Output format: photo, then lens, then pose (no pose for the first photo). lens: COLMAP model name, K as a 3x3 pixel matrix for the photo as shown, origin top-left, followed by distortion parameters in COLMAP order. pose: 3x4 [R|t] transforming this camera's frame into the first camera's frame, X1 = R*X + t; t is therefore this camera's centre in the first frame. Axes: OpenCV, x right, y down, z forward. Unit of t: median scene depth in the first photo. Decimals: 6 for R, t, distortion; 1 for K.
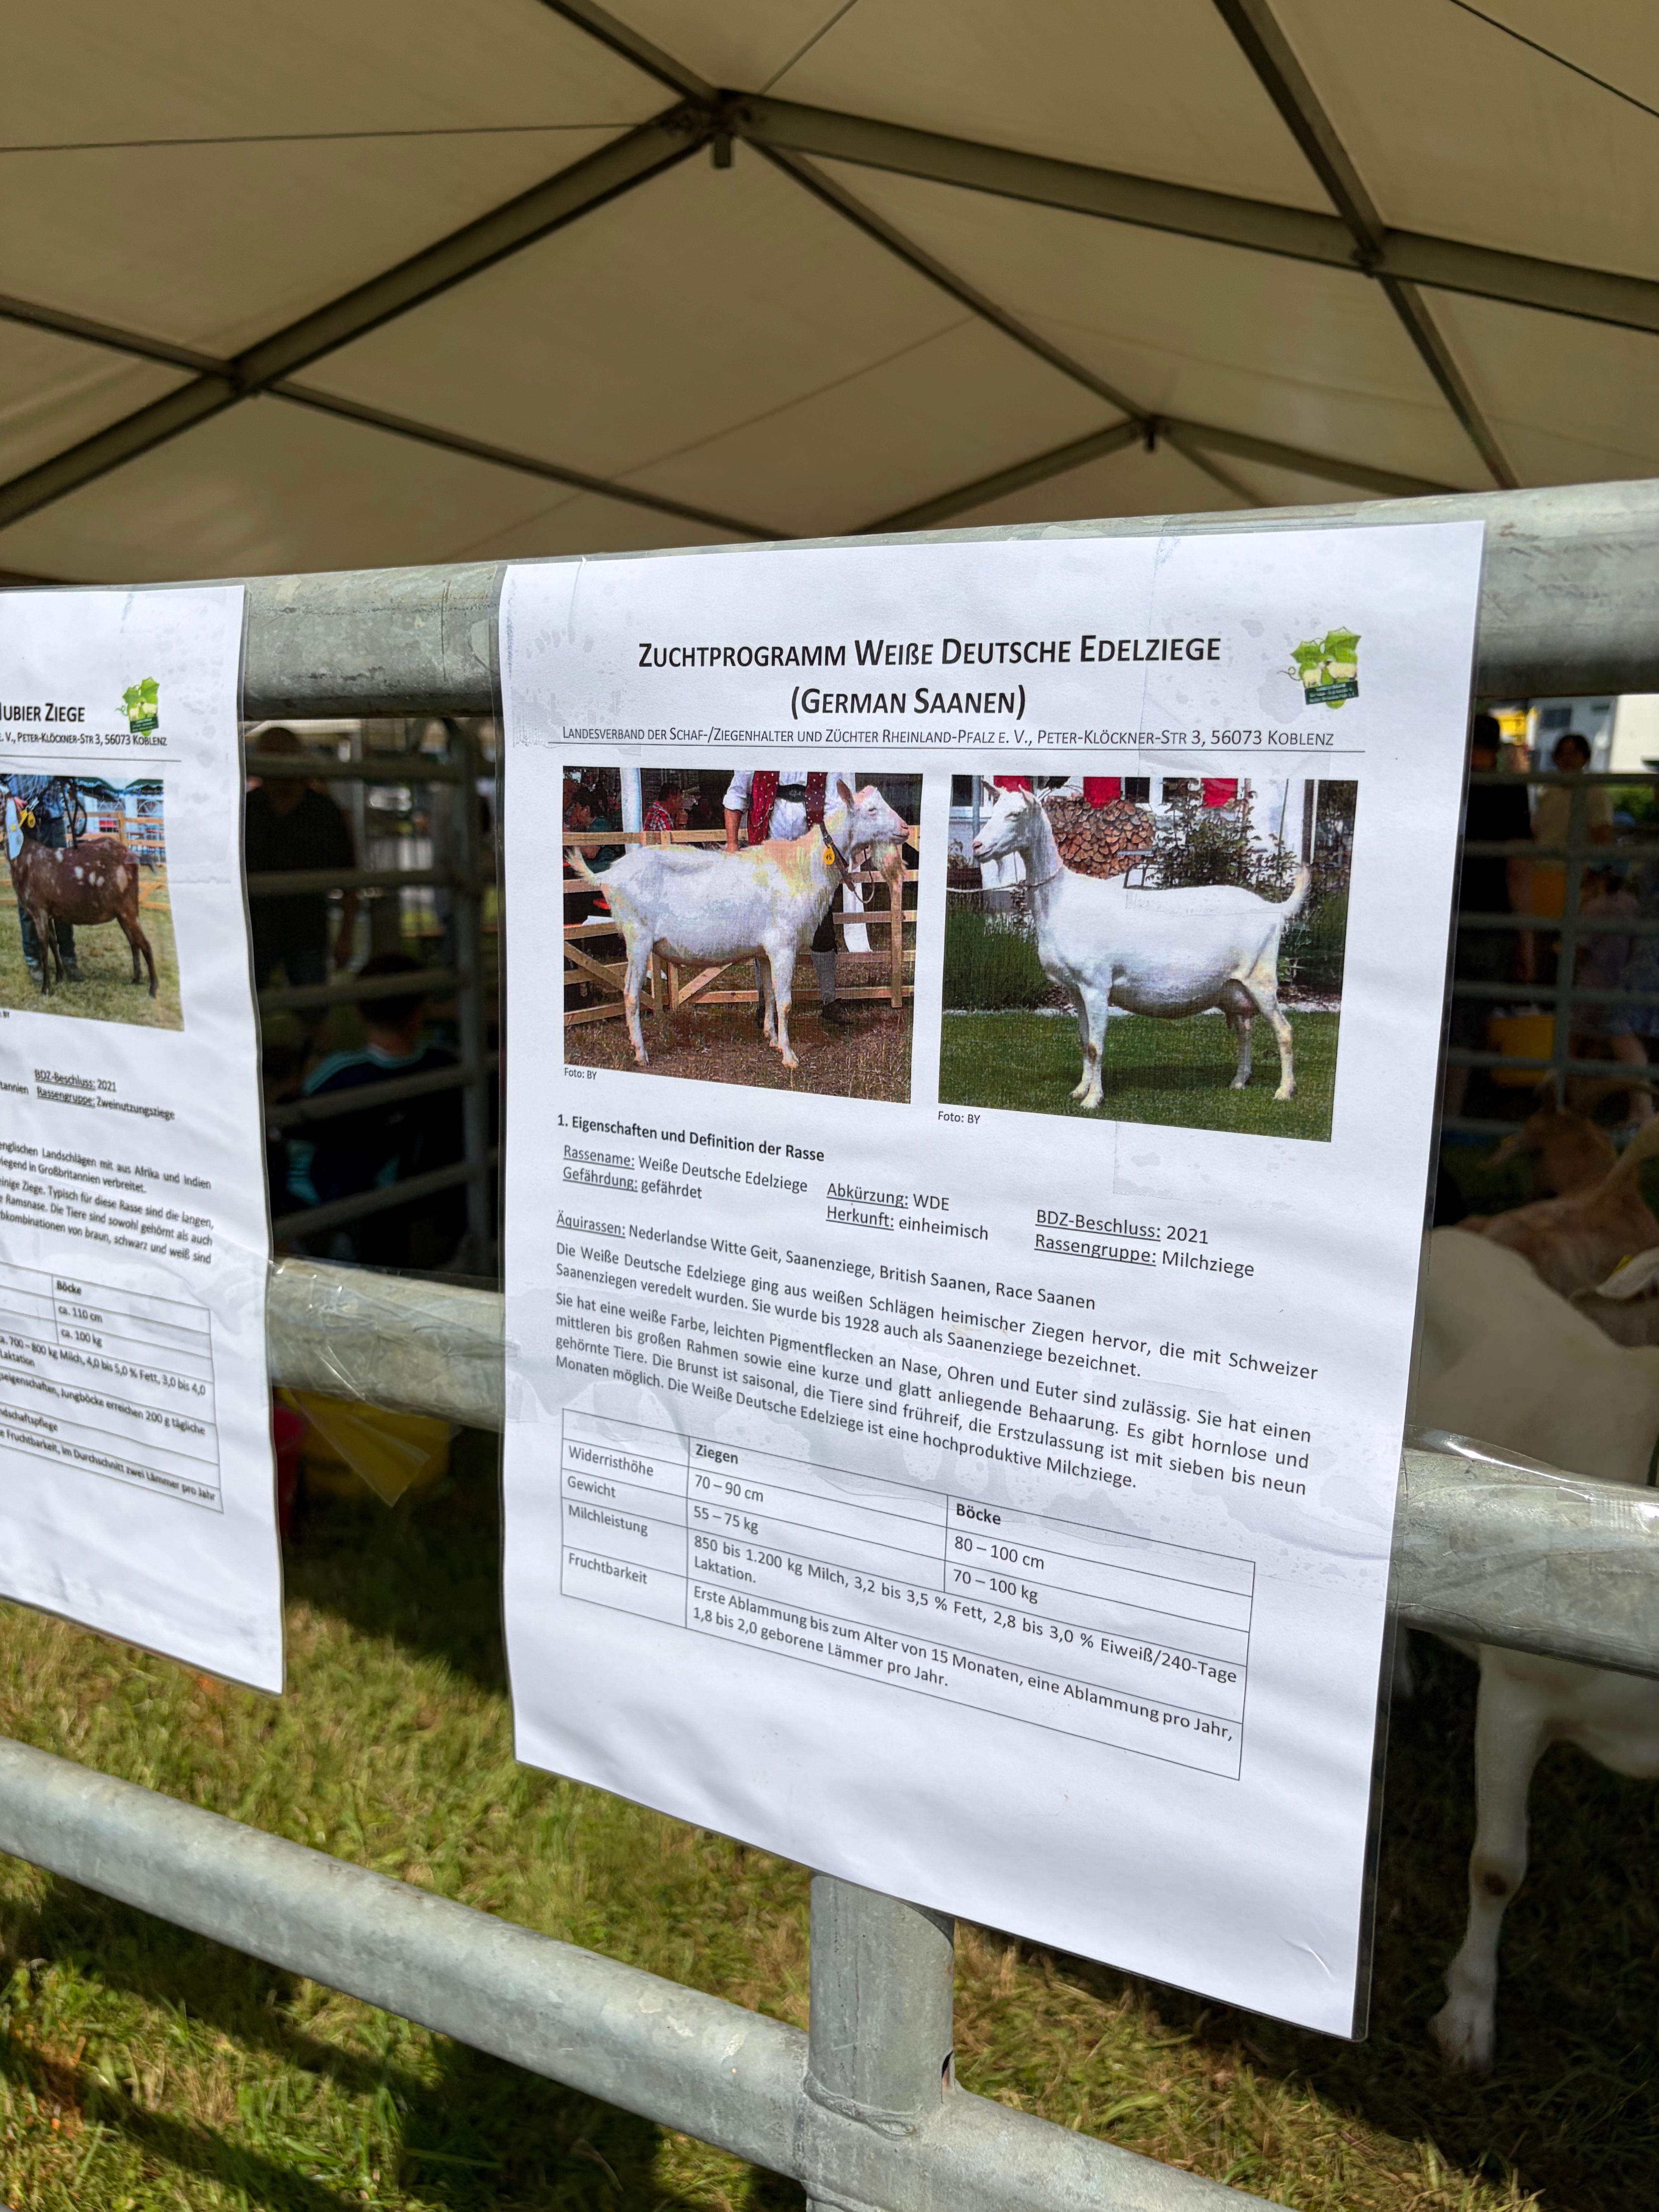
lens RADIAL K [[1656.3, 0, 841.3], [0, 1656.3, 1094.9], [0, 0, 1]] dist [0.026070, -0.006415]
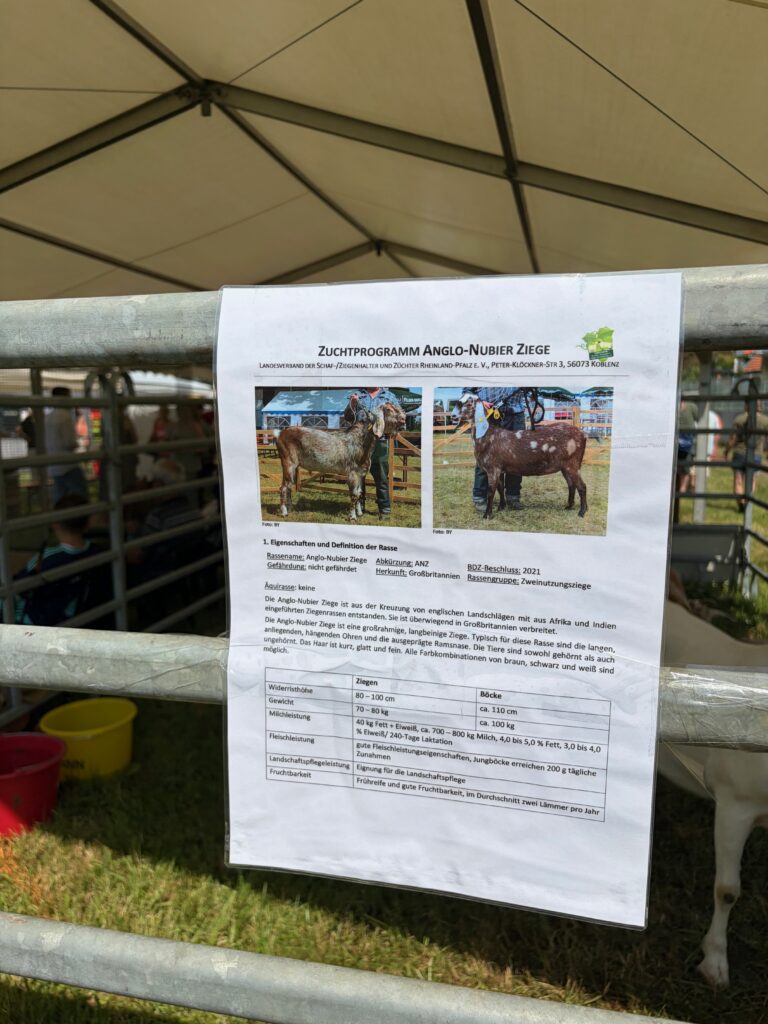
lens RADIAL K [[766.7, 0, 378.3], [0, 766.7, 512.7], [0, 0, 1]] dist [0.026070, -0.006415]
pose [[0.976903, -0.051950, 0.207271, -0.719838], [0.061643, 0.997273, -0.040579, -0.040844], [-0.204597, 0.052418, 0.977442, 0.264356]]
